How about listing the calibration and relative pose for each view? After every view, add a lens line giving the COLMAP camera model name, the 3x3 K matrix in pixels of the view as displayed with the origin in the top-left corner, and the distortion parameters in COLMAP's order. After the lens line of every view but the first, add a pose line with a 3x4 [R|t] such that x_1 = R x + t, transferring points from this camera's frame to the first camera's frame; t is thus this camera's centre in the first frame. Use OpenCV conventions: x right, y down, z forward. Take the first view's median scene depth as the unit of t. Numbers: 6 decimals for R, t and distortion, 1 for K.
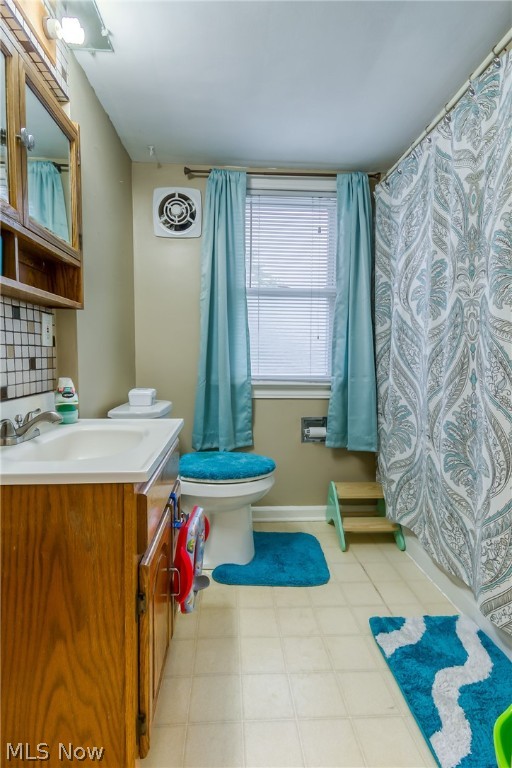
lens RADIAL K [[361.2, 0, 252.2], [0, 361.2, 380.1], [0, 0, 1]] dist [0.010344, -0.002213]
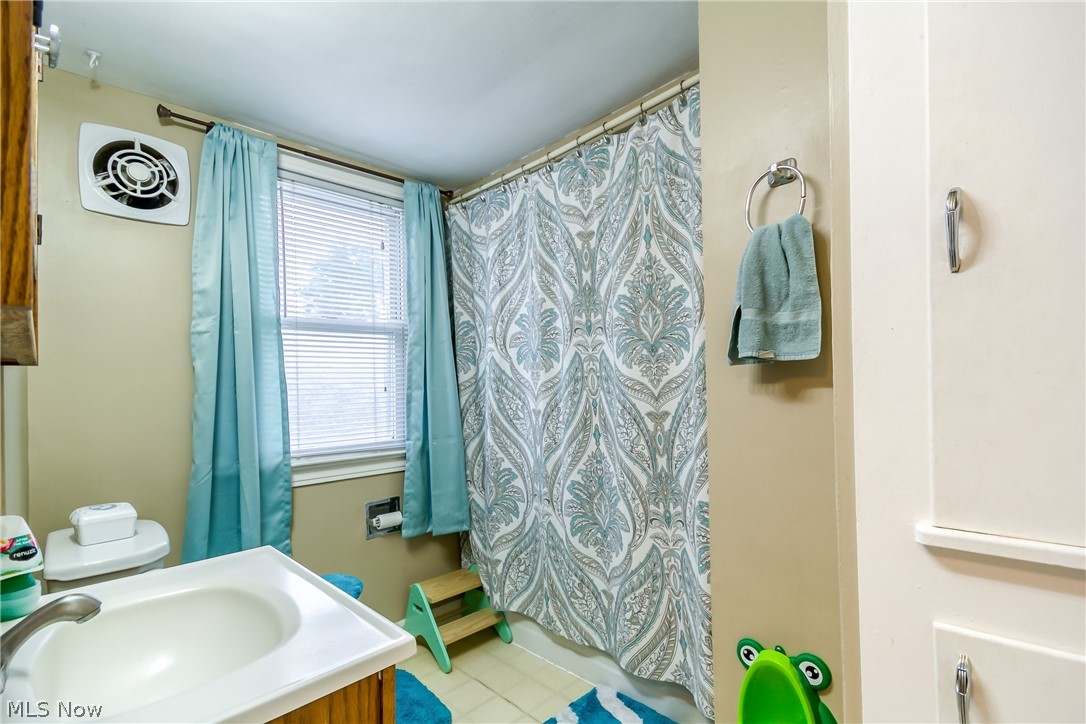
lens RADIAL K [[510.7, 0, 513.8], [0, 510.7, 388.3], [0, 0, 1]] dist [0.010344, -0.002213]
pose [[0.757203, -0.037186, 0.652120, -0.319043], [0.081549, 0.995949, -0.037897, -0.064876], [-0.648069, 0.081875, 0.757168, 0.057543]]
